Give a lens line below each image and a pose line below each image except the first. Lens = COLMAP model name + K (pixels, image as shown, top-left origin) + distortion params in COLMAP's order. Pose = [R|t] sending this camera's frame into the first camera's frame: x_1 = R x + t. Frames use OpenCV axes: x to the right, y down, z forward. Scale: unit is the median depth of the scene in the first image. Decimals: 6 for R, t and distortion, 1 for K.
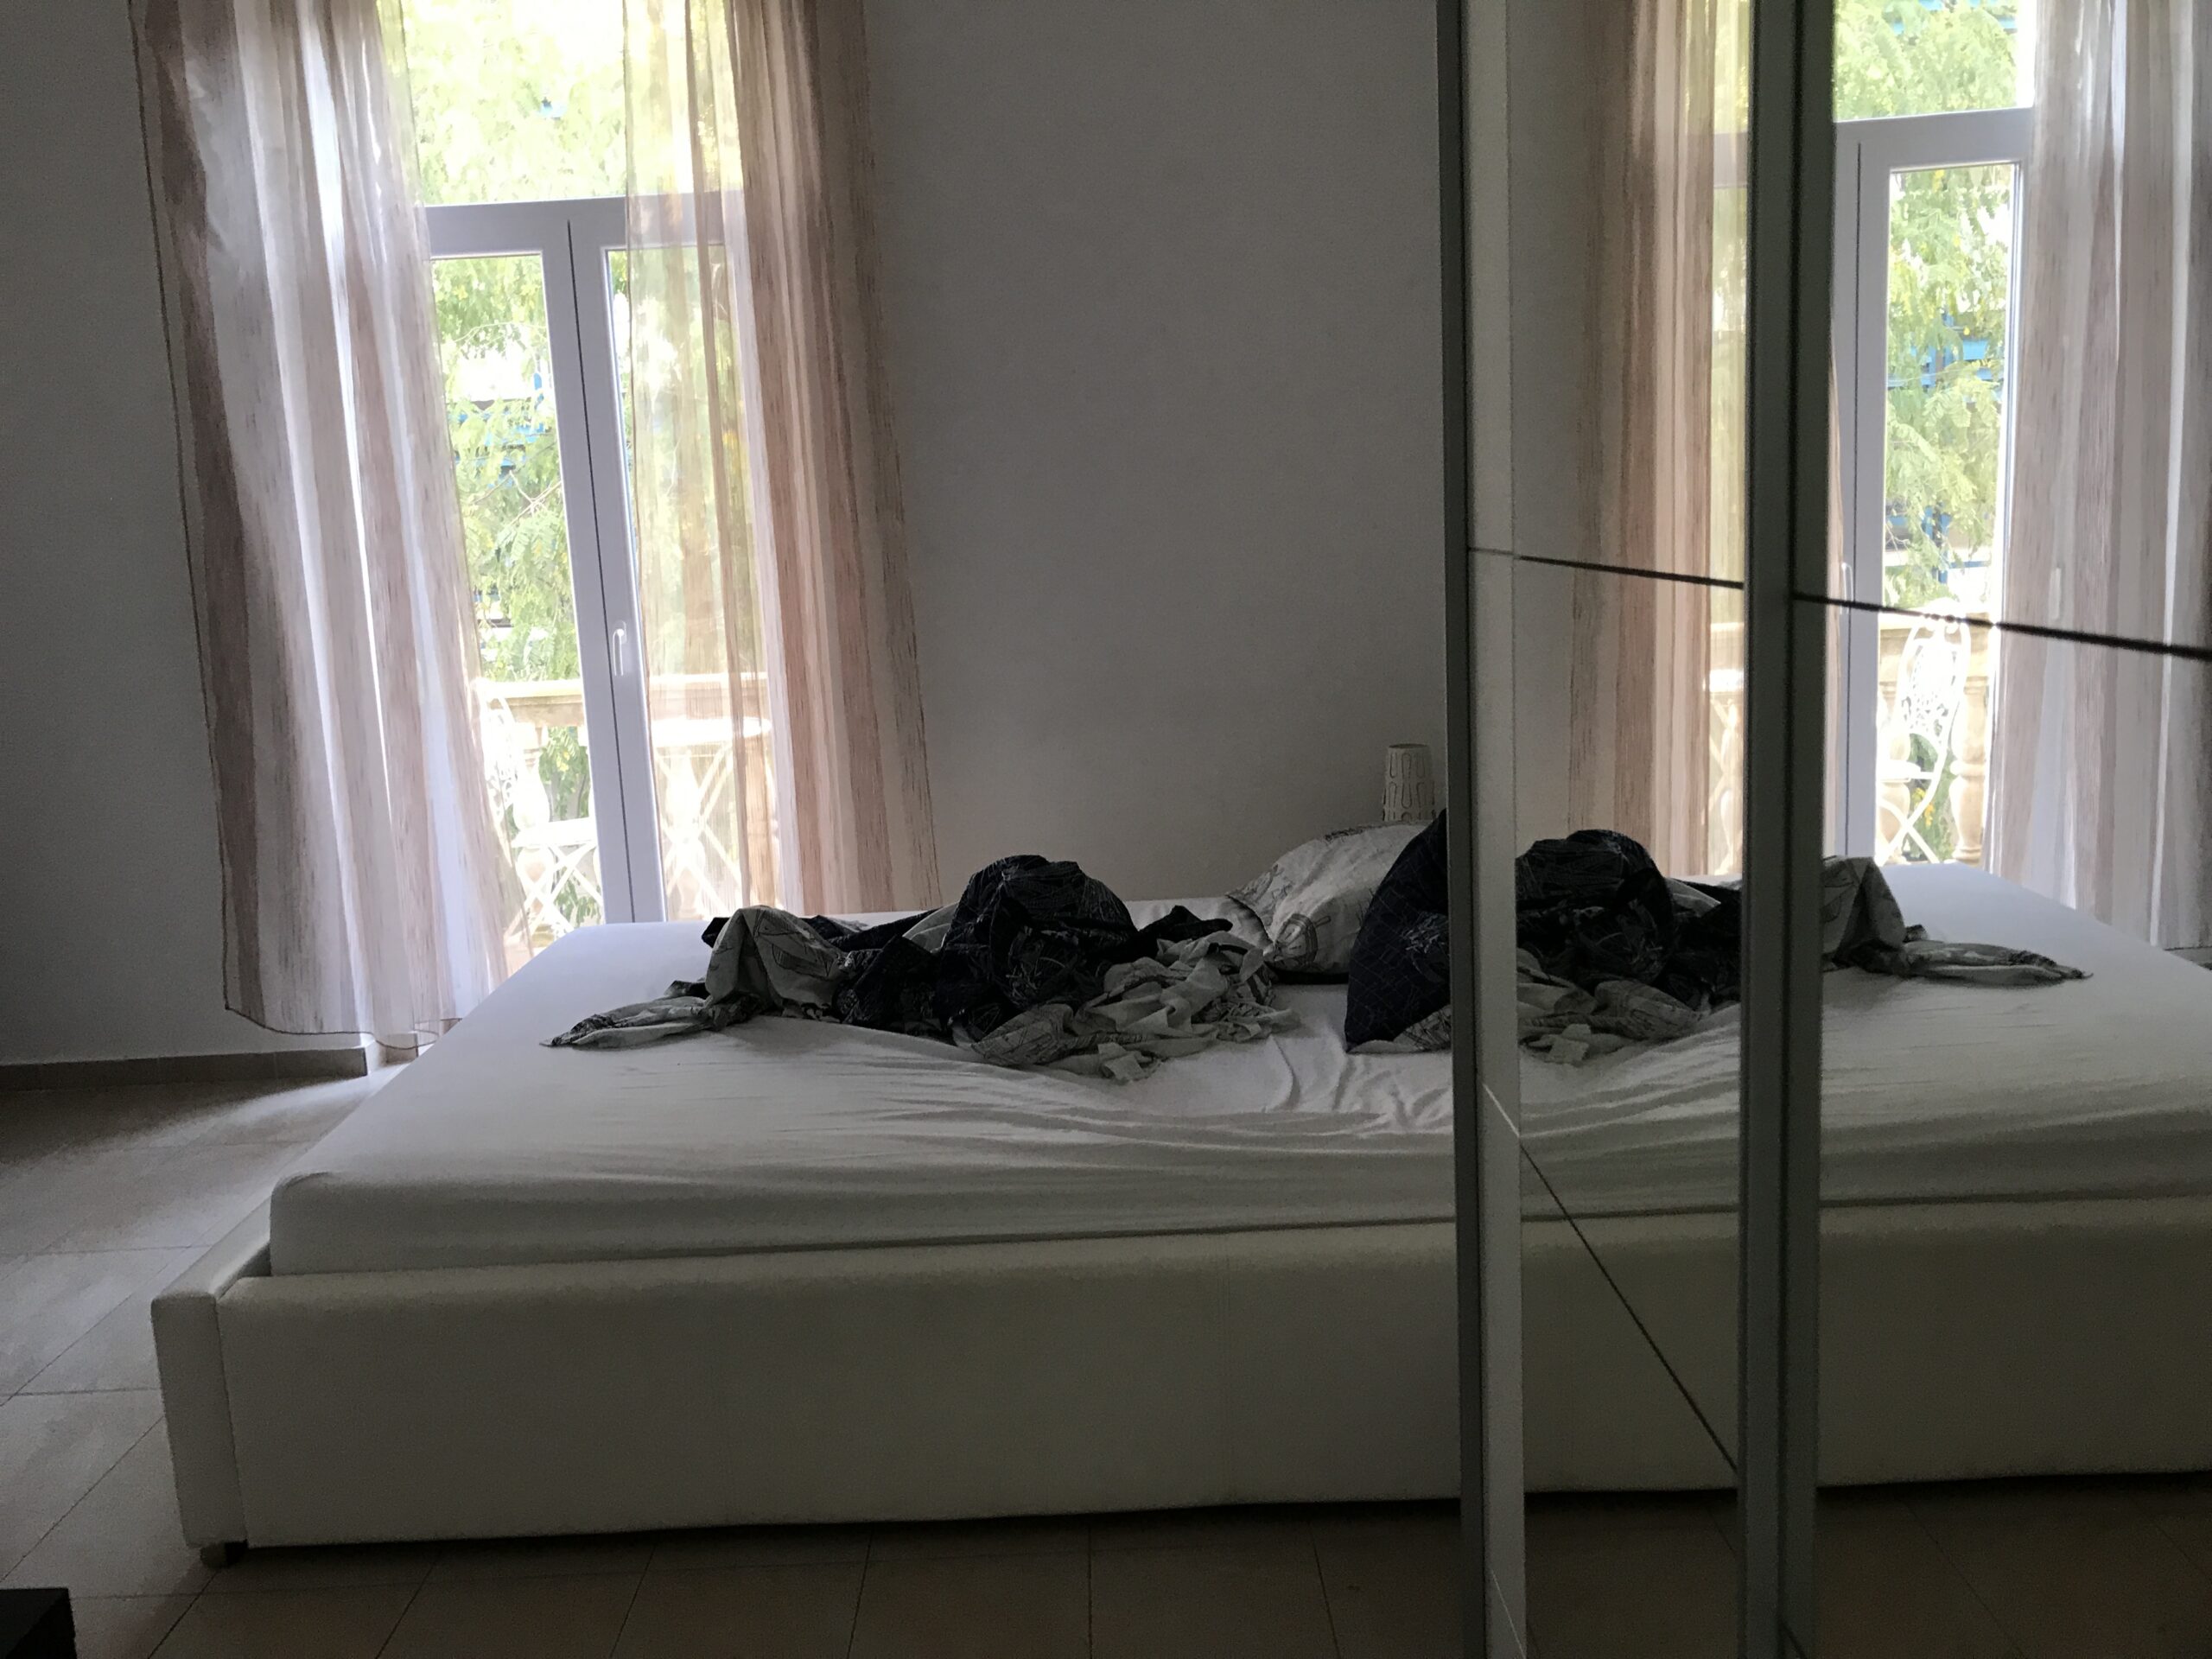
lens RADIAL K [[1825.0, 0, 1099.6], [0, 1825.0, 827.1], [0, 0, 1]] dist [-0.006449, 0.001105]
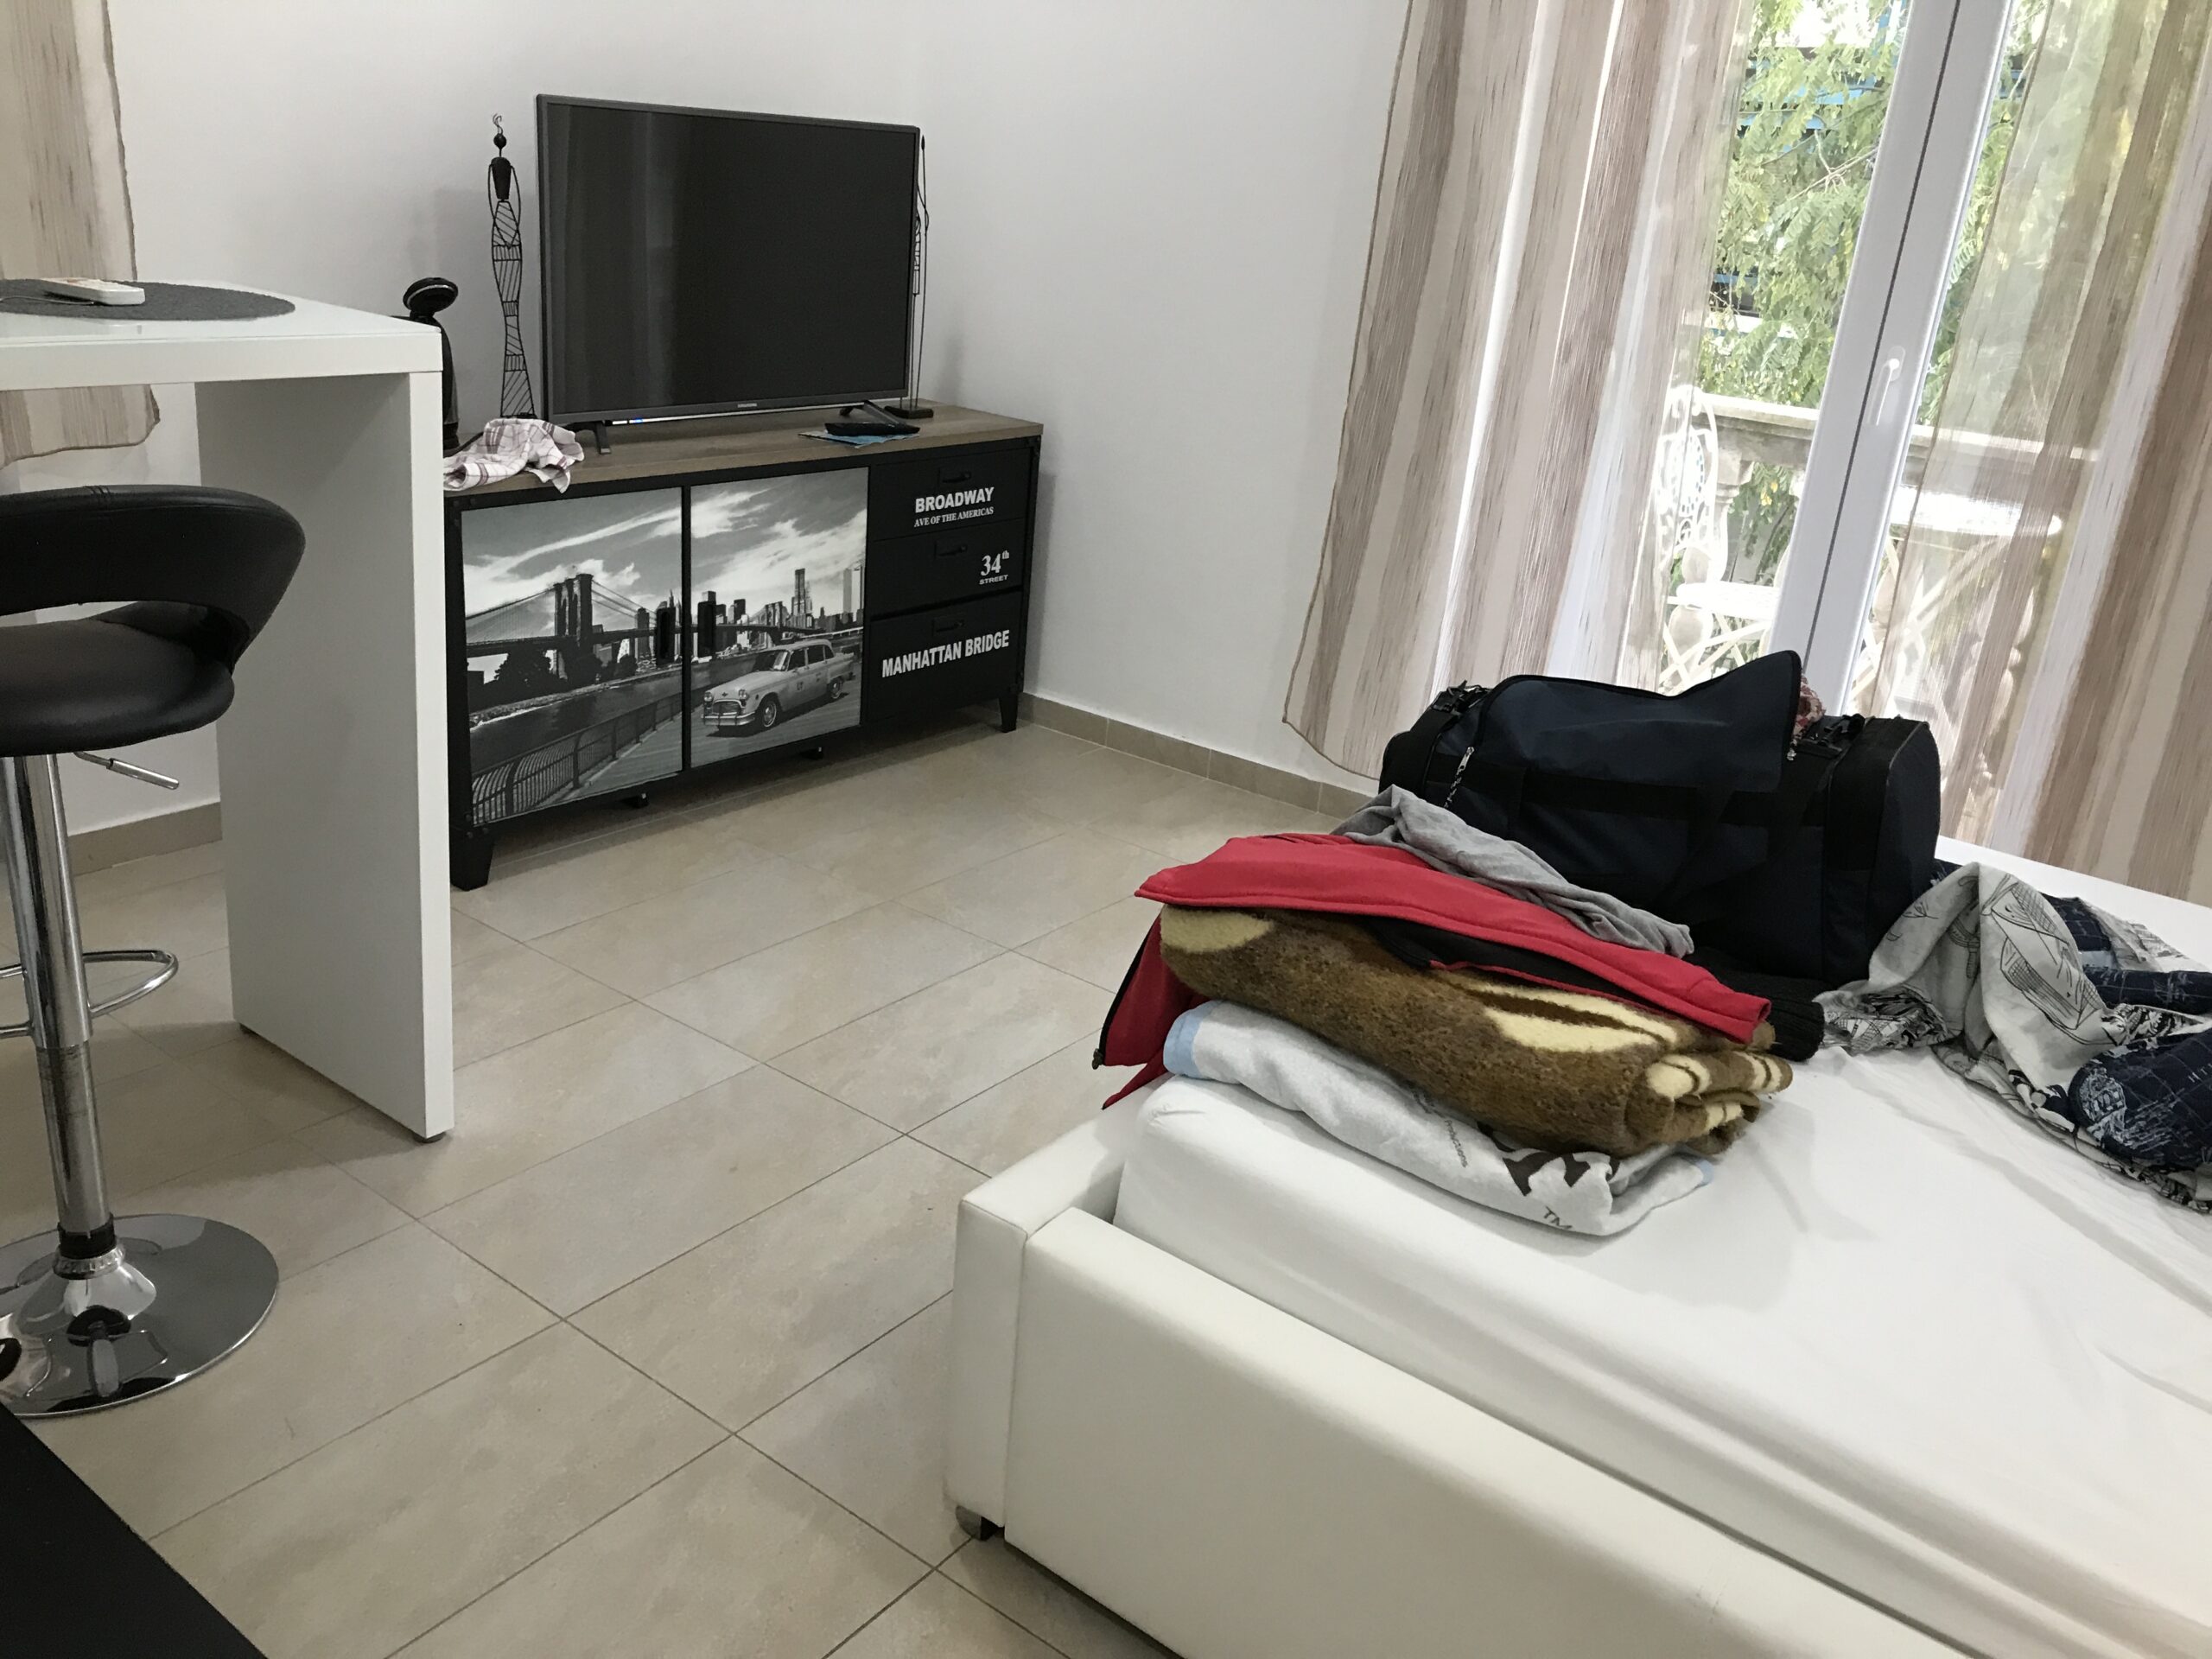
lens RADIAL K [[1825.0, 0, 1100.8], [0, 1825.0, 825.7], [0, 0, 1]] dist [-0.006449, 0.001105]
pose [[0.783443, 0.320107, -0.532681, -0.036317], [-0.227437, 0.945360, 0.233596, -0.016663], [0.578351, -0.061858, 0.813440, 0.122274]]
